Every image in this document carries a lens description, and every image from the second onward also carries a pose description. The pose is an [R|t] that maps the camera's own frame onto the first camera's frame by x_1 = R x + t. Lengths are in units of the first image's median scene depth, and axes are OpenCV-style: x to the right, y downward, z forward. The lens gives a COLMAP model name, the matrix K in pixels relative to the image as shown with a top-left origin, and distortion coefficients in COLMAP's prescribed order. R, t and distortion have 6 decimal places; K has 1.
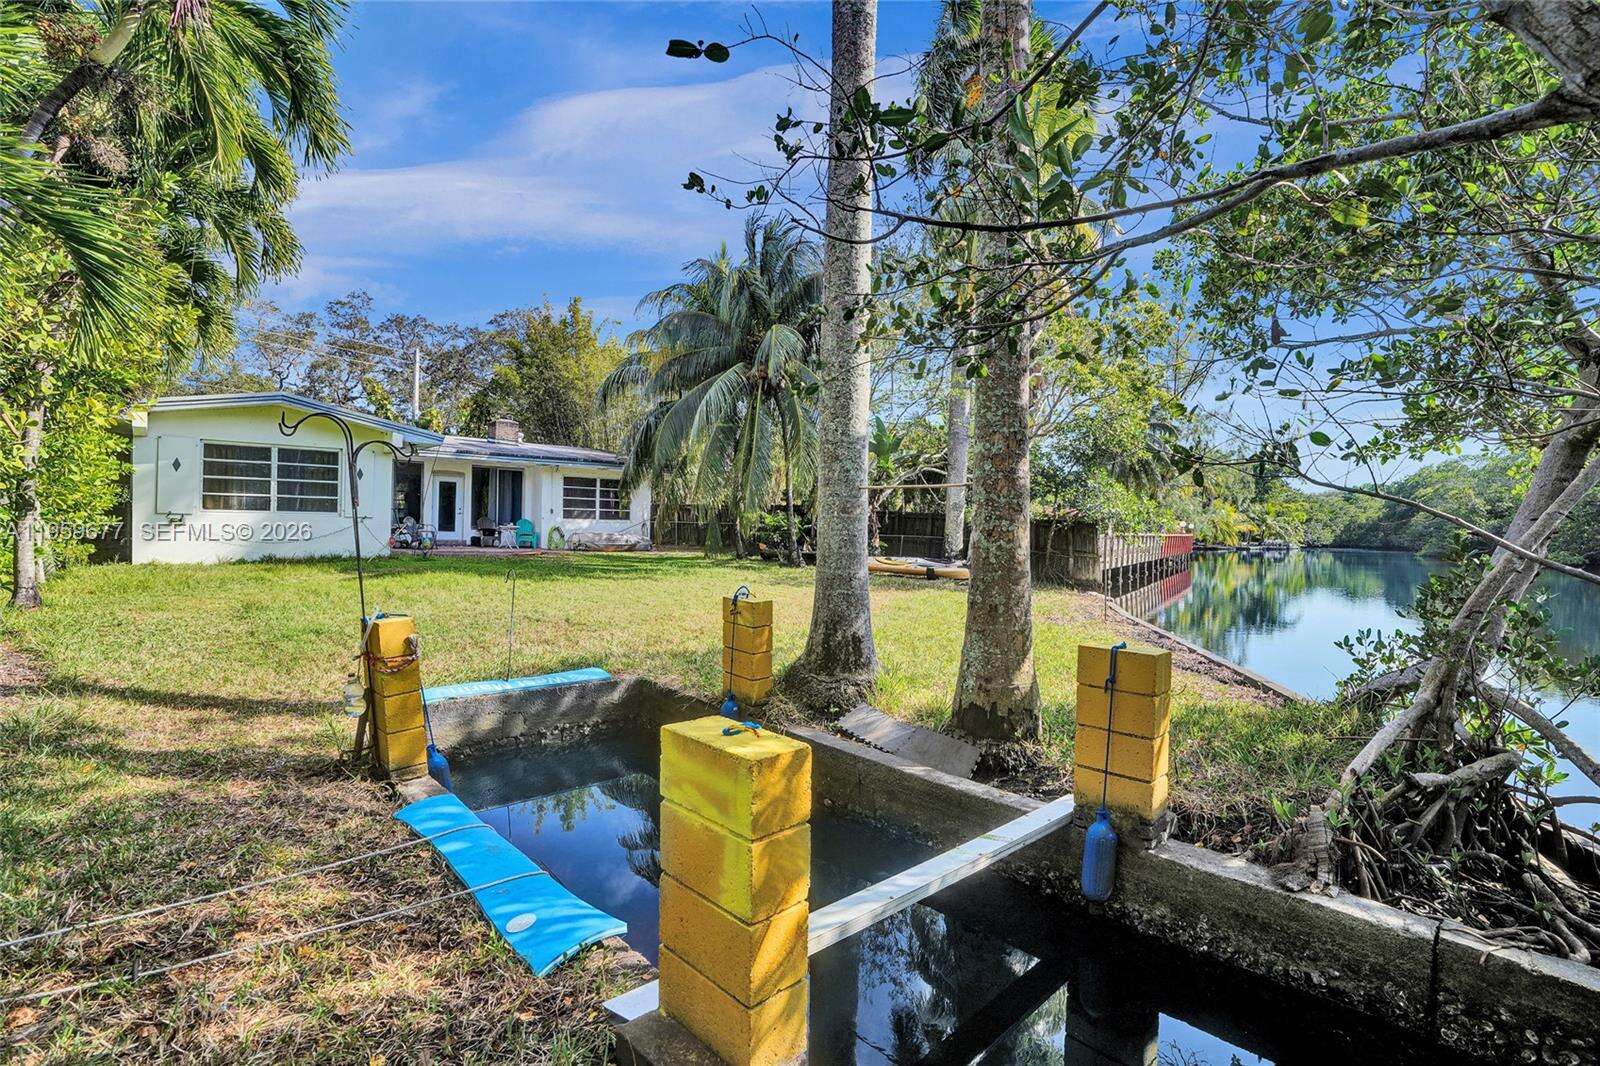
lens RADIAL K [[770.3, 0, 800.0], [0, 770.3, 533.0], [0, 0, 1]] dist [-0.038858, 0.016153]
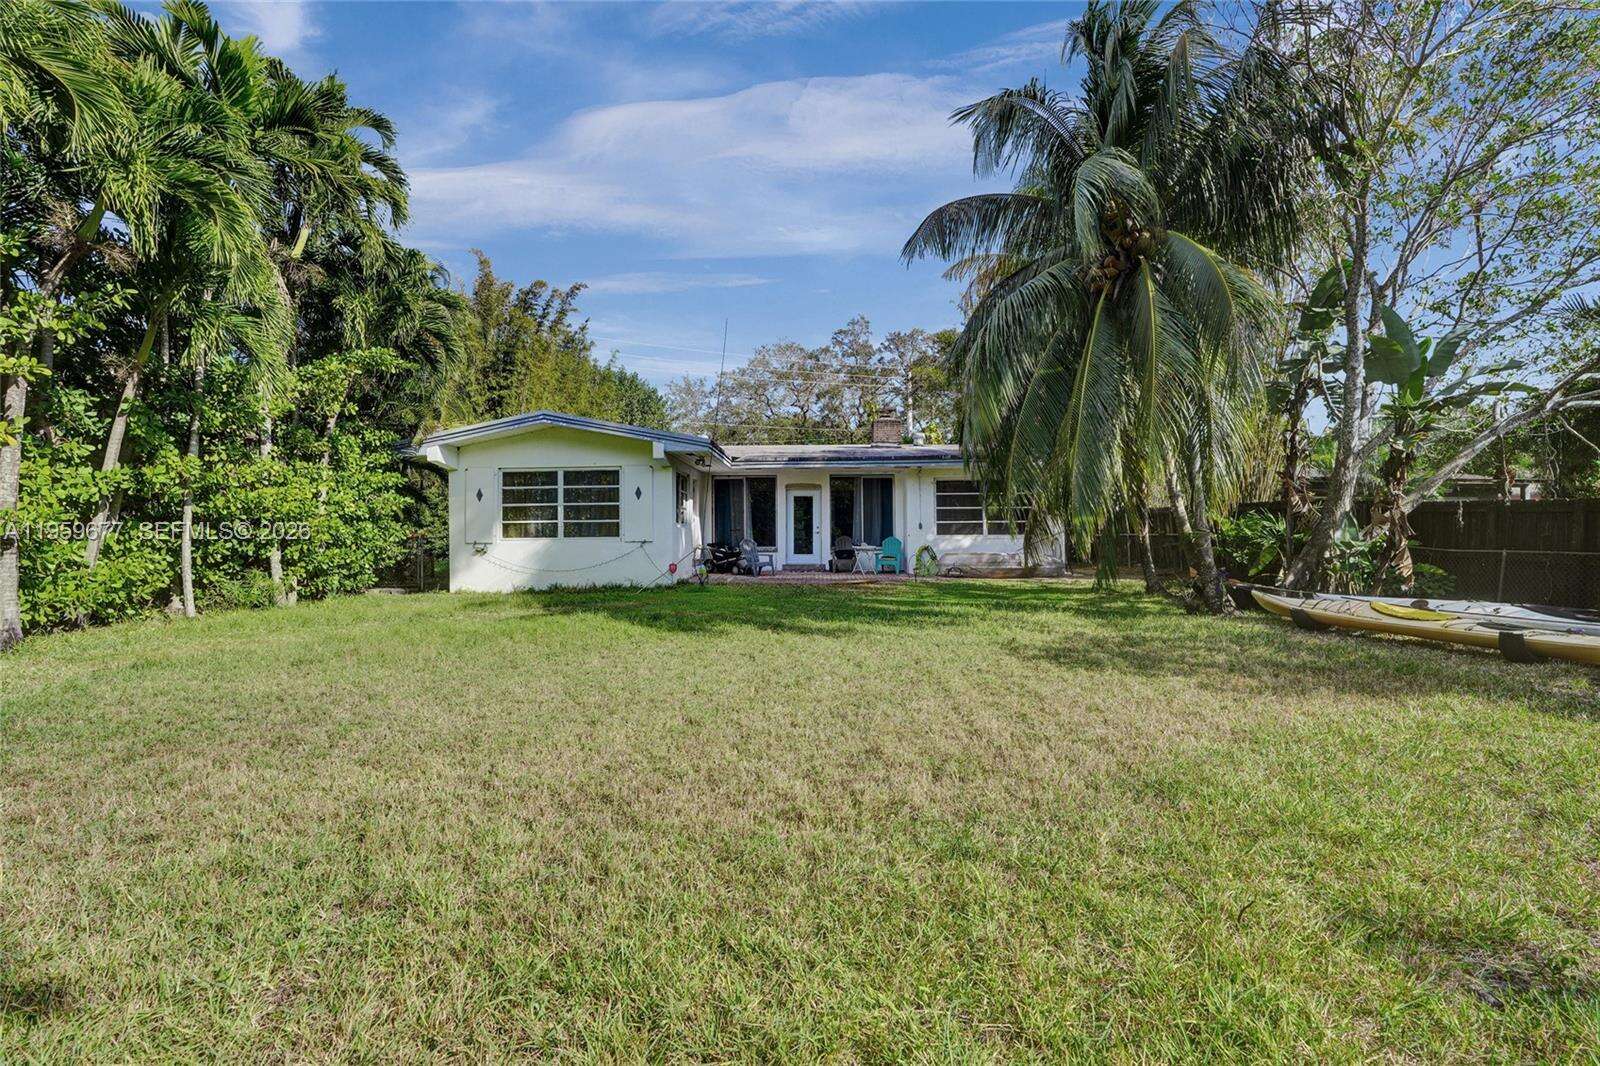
lens RADIAL K [[790.1, 0, 796.2], [0, 790.1, 528.8], [0, 0, 1]] dist [-0.045097, 0.033150]
pose [[0.732463, -0.035050, -0.679904, 0.136543], [0.017909, 0.999320, -0.032223, -0.002060], [0.680571, 0.011426, 0.732593, 0.342892]]
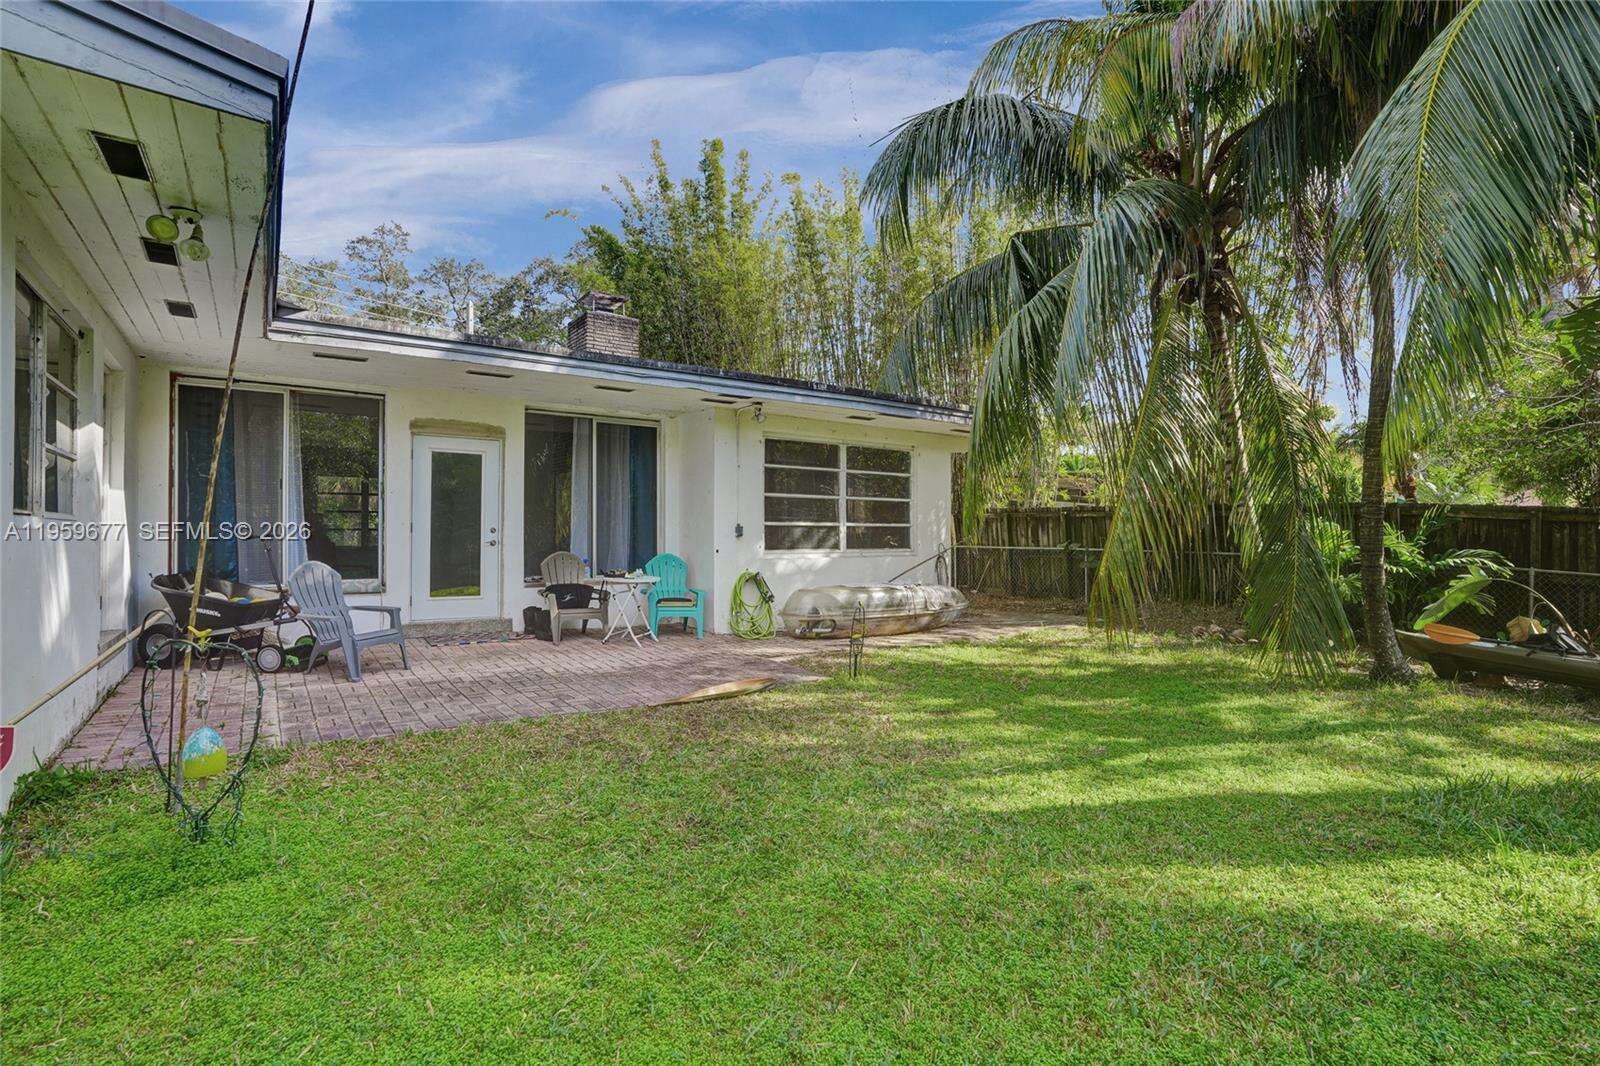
lens RADIAL K [[770.3, 0, 800.0], [0, 770.3, 533.0], [0, 0, 1]] dist [-0.038858, 0.016153]
pose [[0.994999, -0.020337, -0.097789, -0.272032], [0.018913, 0.999702, -0.015466, -0.022341], [0.098075, 0.013539, 0.995087, 0.669661]]
